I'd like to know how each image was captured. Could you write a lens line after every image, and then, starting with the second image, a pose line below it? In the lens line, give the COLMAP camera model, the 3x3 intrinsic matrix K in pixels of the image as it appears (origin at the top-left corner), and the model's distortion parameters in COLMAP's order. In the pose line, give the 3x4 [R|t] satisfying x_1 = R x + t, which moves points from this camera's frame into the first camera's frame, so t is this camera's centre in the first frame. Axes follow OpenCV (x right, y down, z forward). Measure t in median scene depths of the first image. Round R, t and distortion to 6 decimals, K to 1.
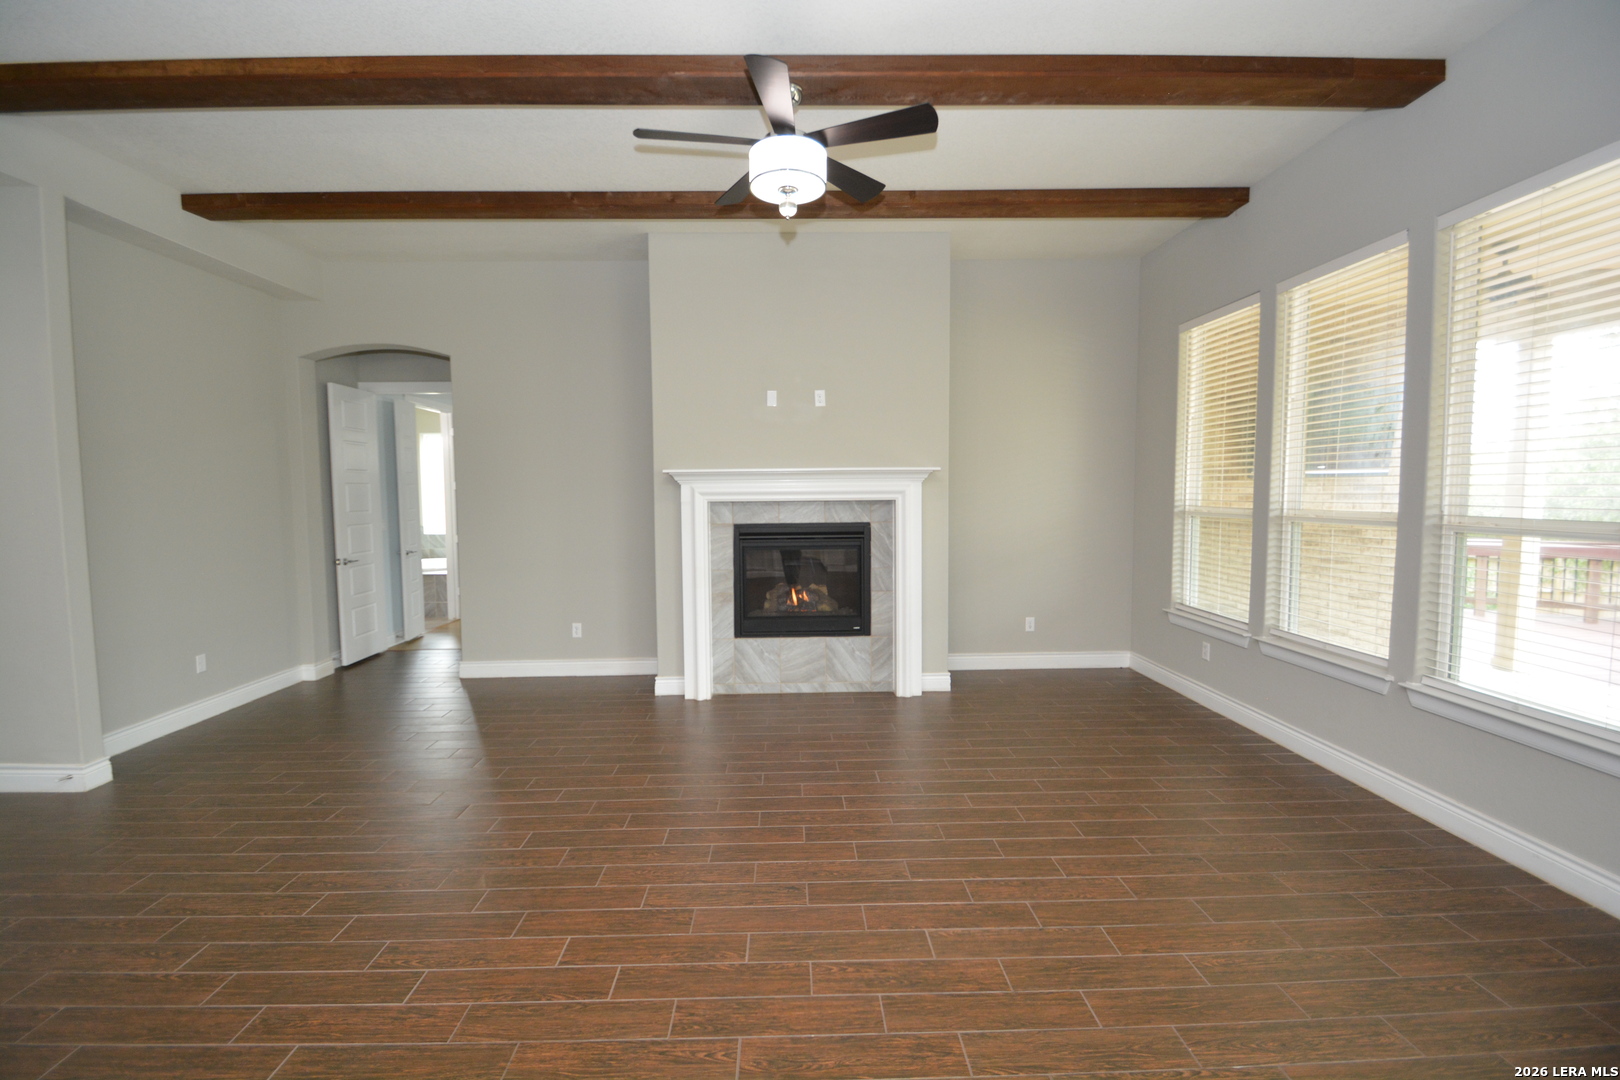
lens RADIAL K [[709.7, 0, 810.0], [0, 709.7, 540.0], [0, 0, 1]] dist [0.014344, -0.014690]
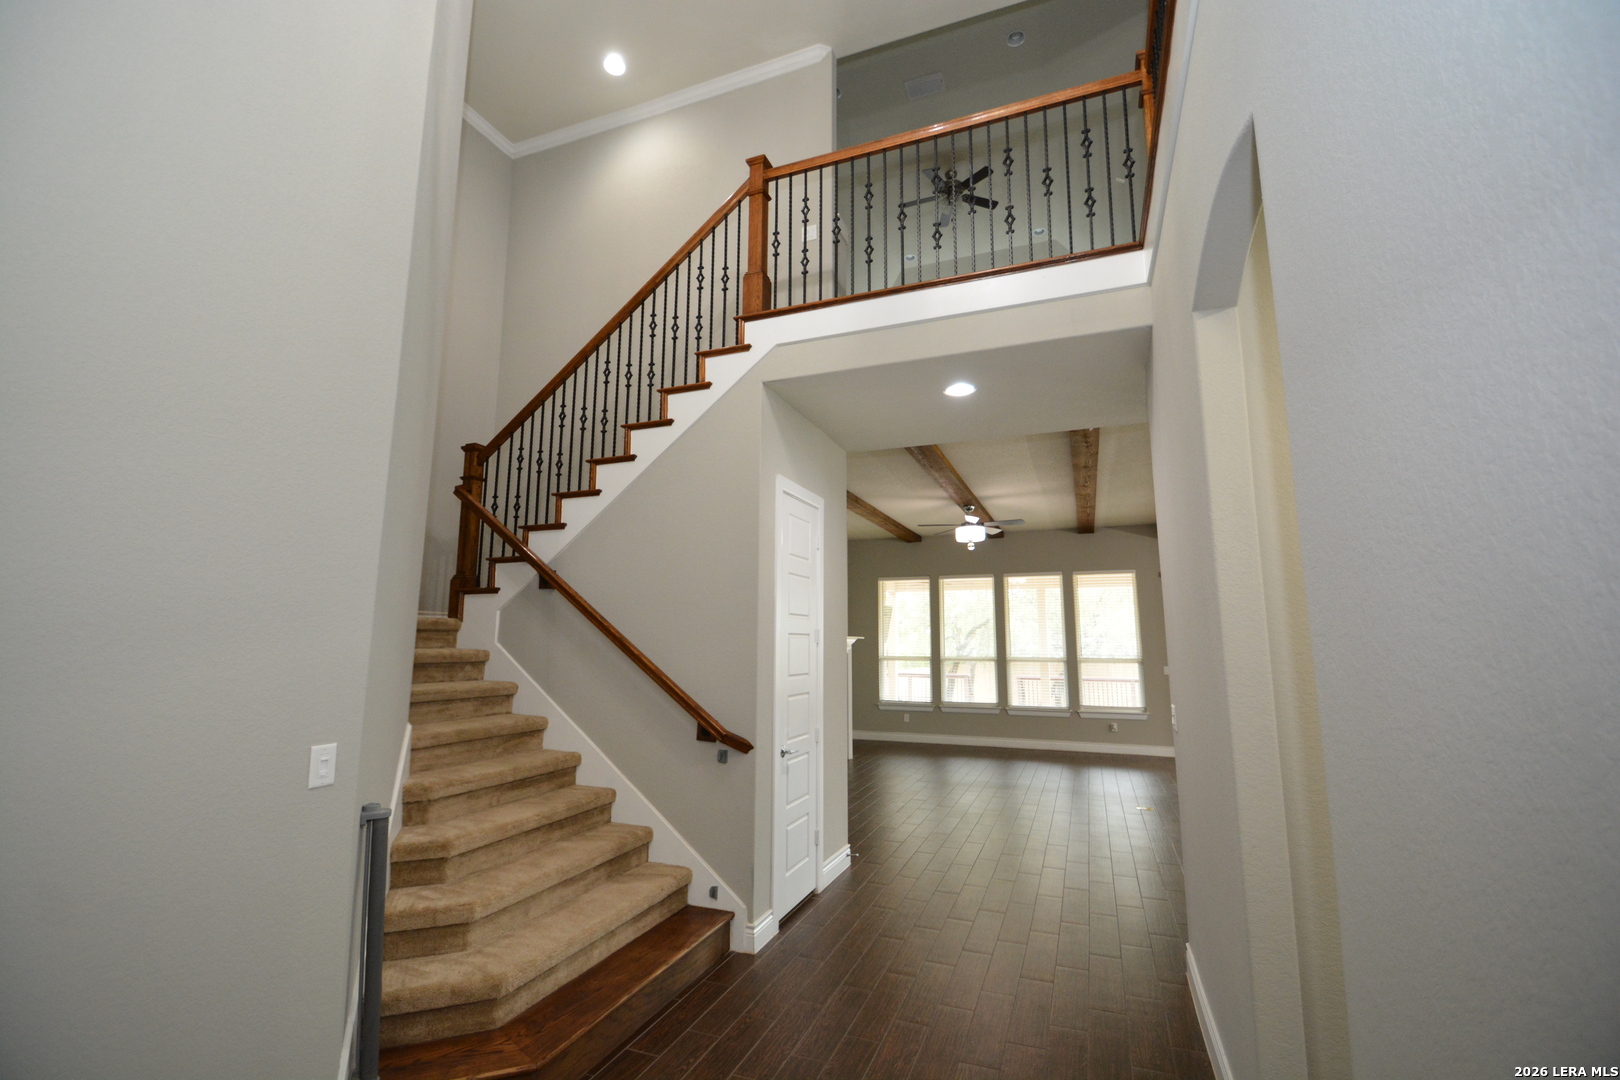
lens RADIAL K [[705.0, 0, 802.4], [0, 705.0, 537.0], [0, 0, 1]] dist [0.015821, -0.015779]
pose [[0.396535, 0.148114, 0.905992, -1.685379], [0.055533, 0.981221, -0.184719, -0.018274], [-0.916339, 0.123560, 0.380863, 0.329519]]
